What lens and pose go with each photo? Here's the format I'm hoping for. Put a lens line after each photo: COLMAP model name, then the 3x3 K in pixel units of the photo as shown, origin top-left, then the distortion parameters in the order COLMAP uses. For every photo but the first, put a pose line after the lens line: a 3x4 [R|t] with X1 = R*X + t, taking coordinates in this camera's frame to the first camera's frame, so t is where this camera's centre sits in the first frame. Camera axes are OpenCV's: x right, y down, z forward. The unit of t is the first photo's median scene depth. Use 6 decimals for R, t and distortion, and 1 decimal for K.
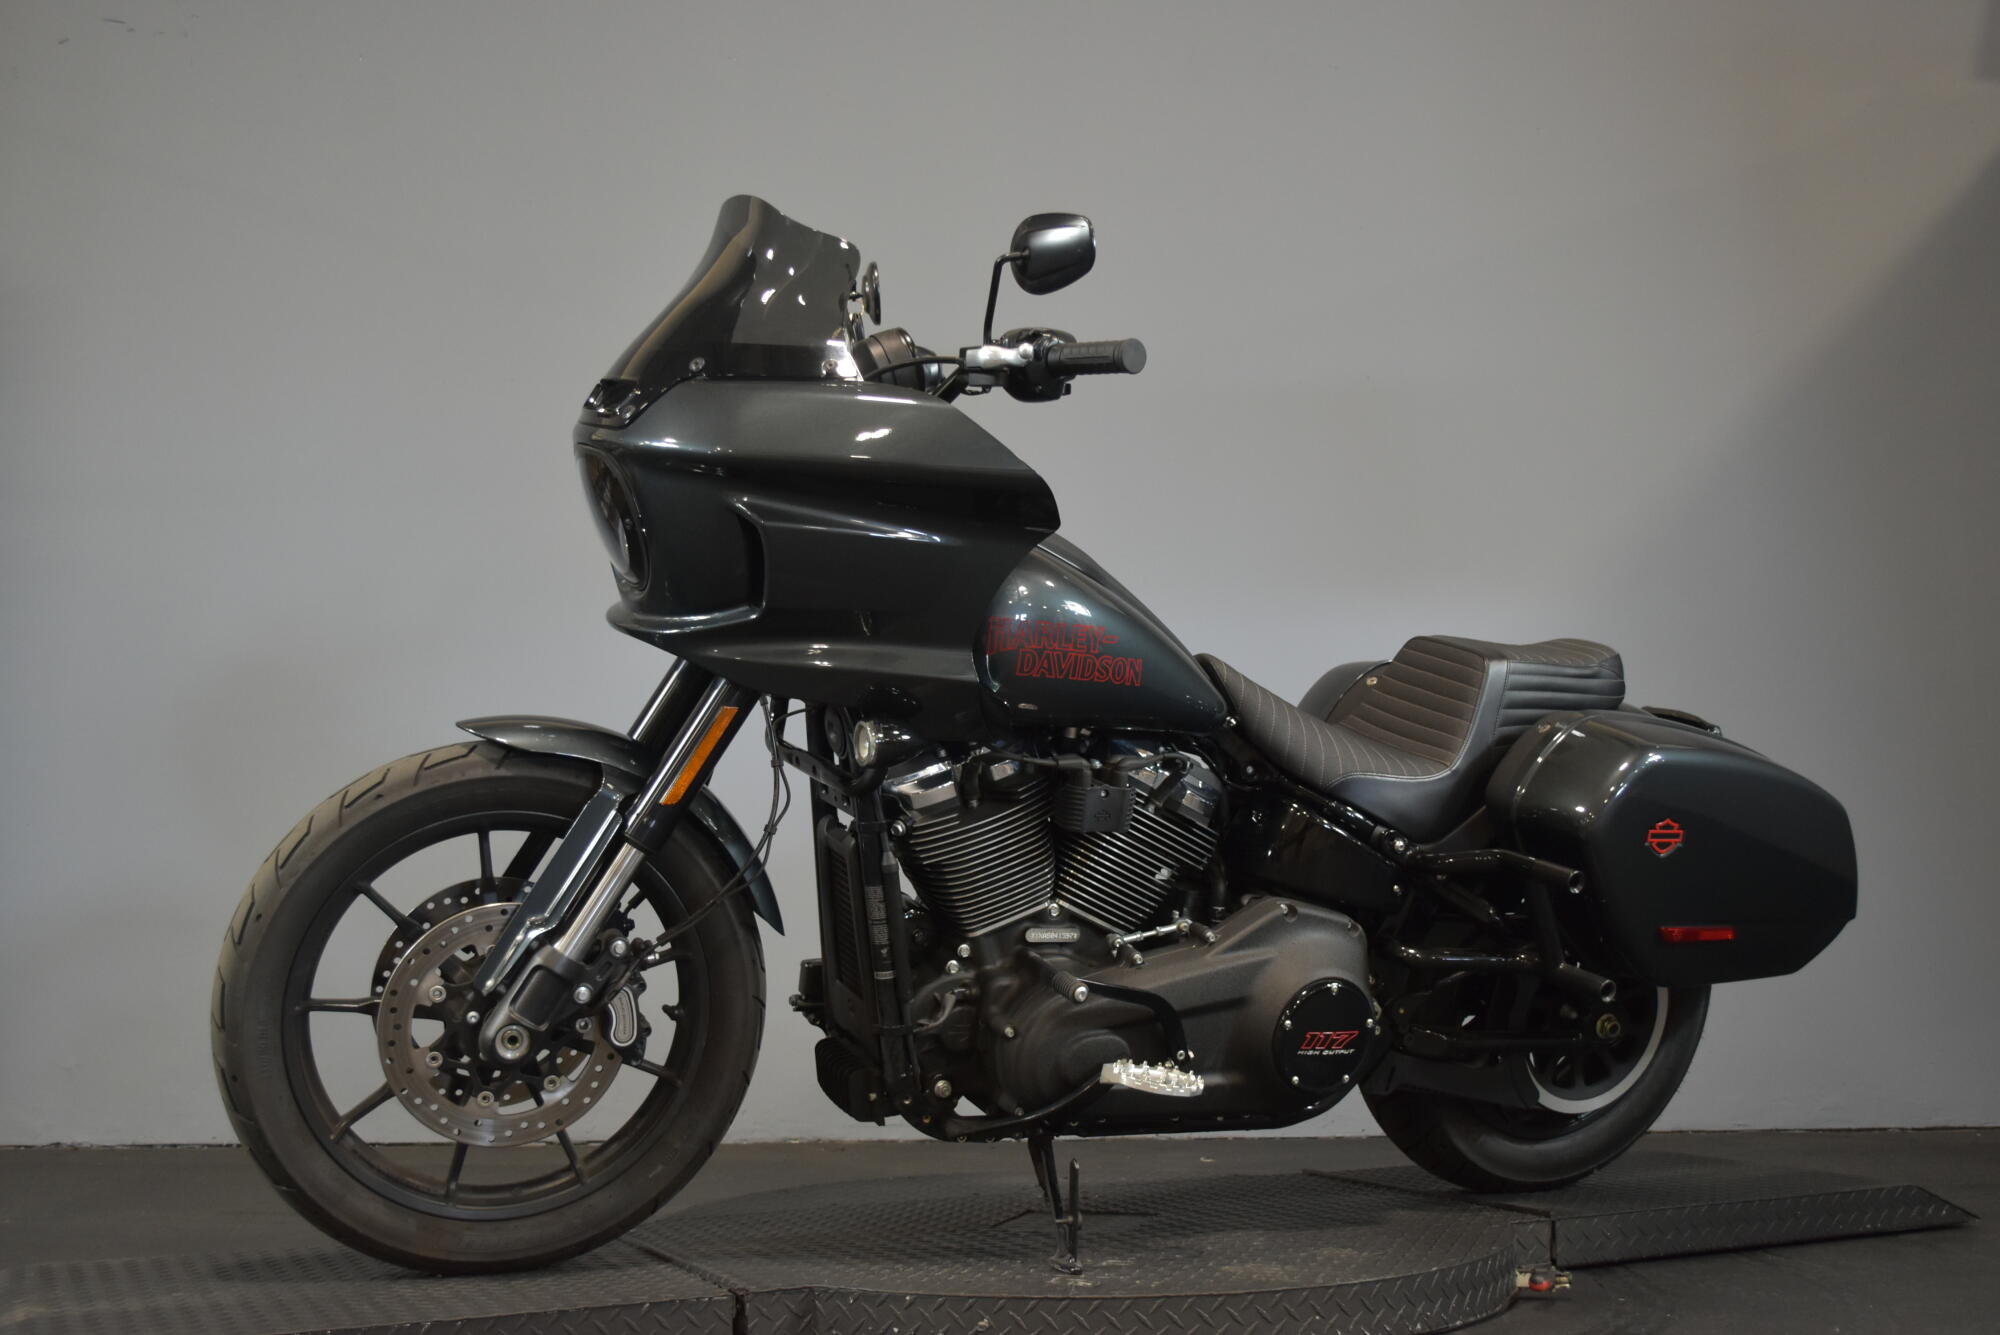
lens RADIAL K [[2025.8, 0, 980.2], [0, 2025.8, 662.5], [0, 0, 1]] dist [-0.012164, 0.000000]
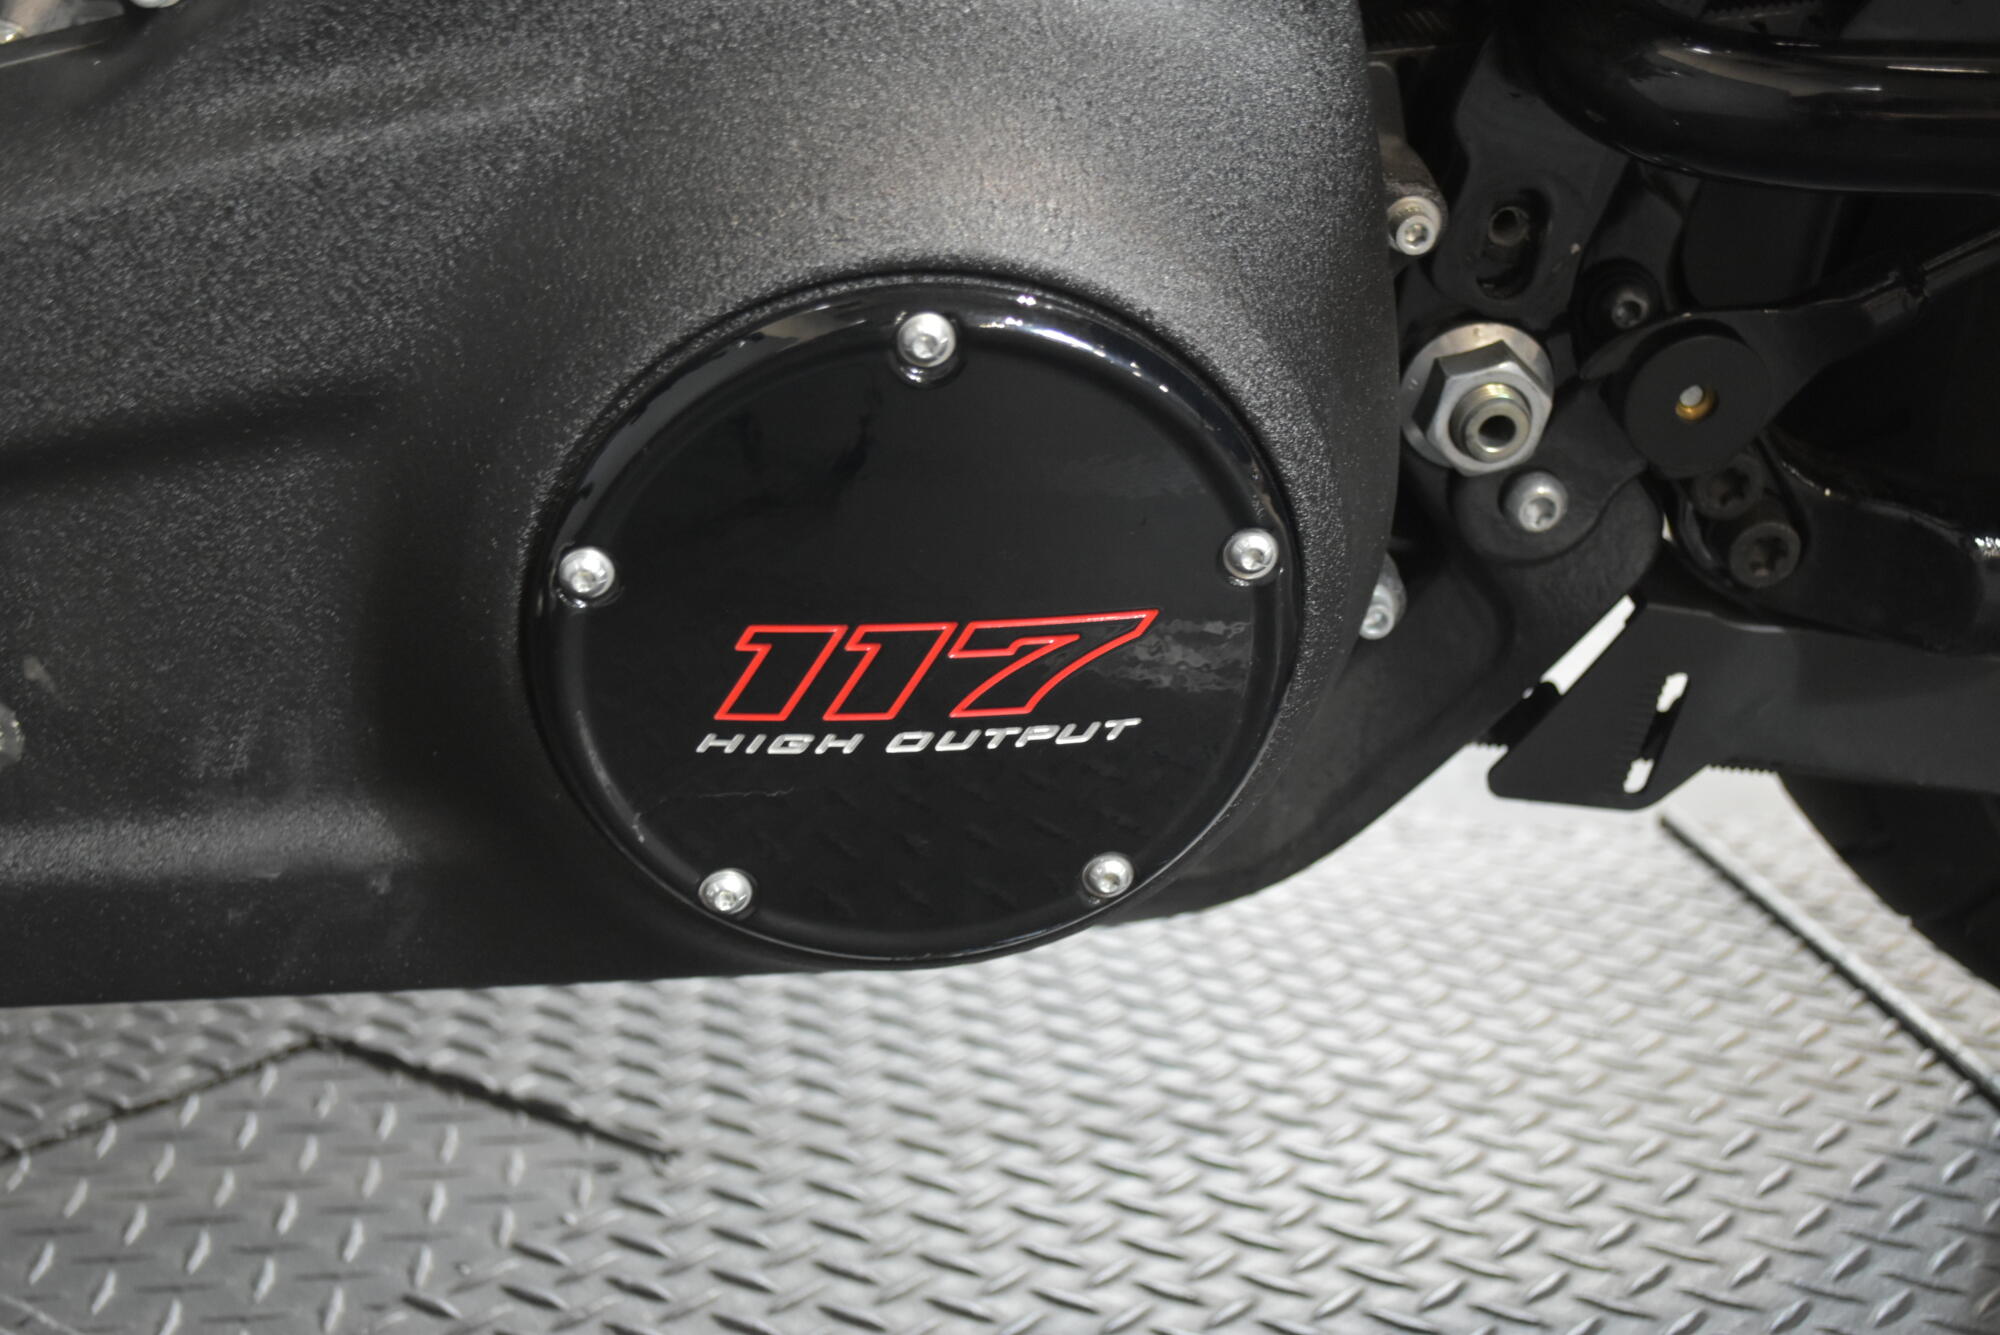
lens RADIAL K [[2731.2, 0, 1006.4], [0, 2731.2, 666.1], [0, 0, 1]] dist [-0.013425, 0.000000]
pose [[0.944317, 0.078687, -0.319490, 0.246512], [0.051962, 0.923137, 0.380943, 0.110653], [0.324908, -0.376333, 0.867645, 0.836737]]
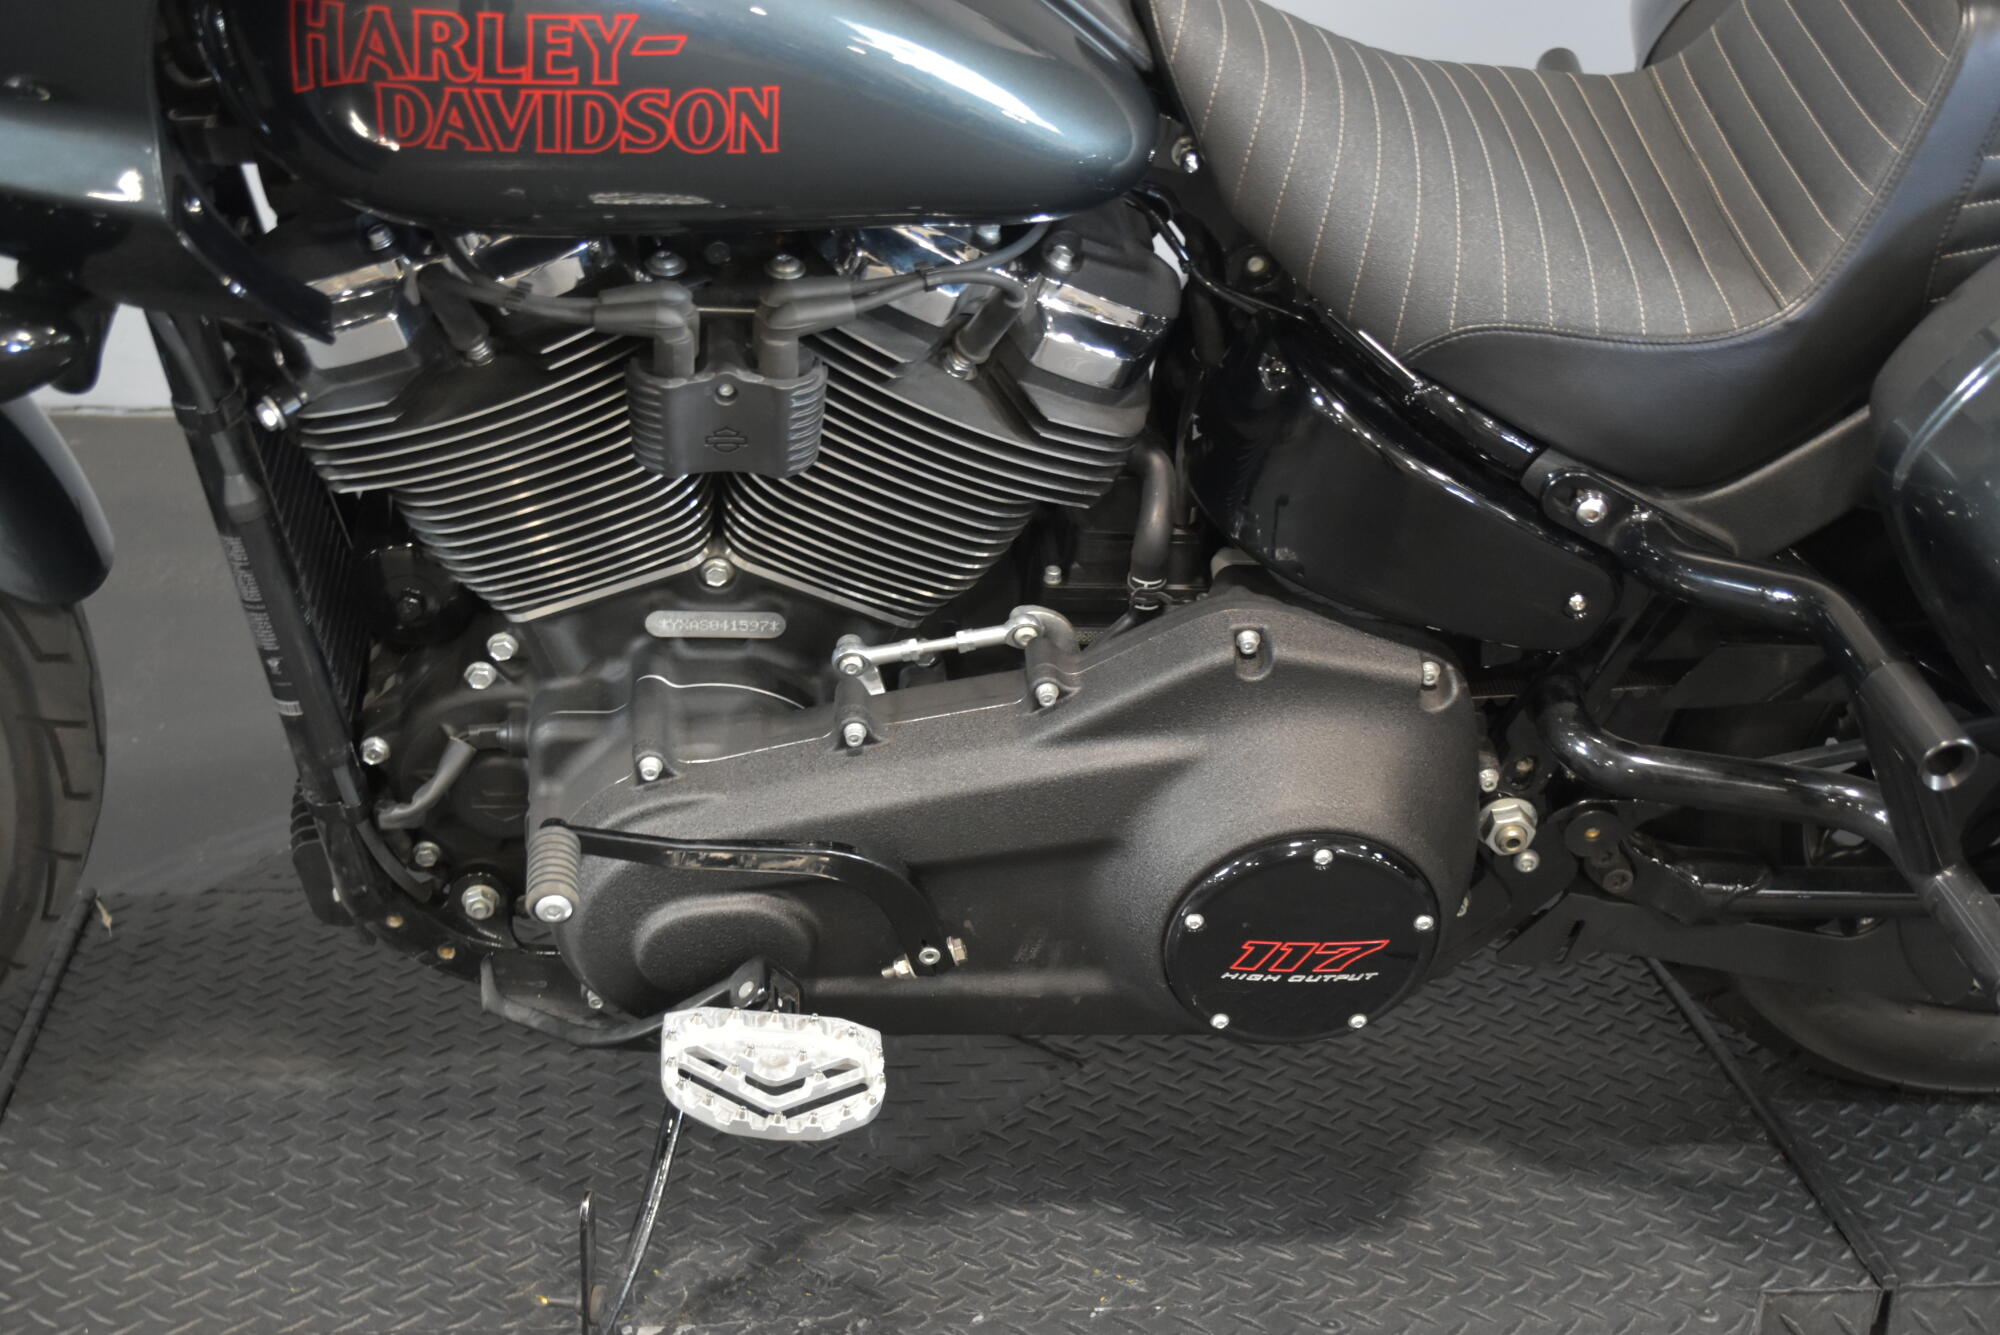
lens RADIAL K [[2731.2, 0, 995.6], [0, 2731.2, 658.8], [0, 0, 1]] dist [-0.013425, 0.000000]
pose [[0.939011, 0.166717, -0.300771, 0.277187], [-0.005553, 0.881861, 0.471477, -0.141034], [0.343841, -0.441052, 0.829003, 0.535977]]
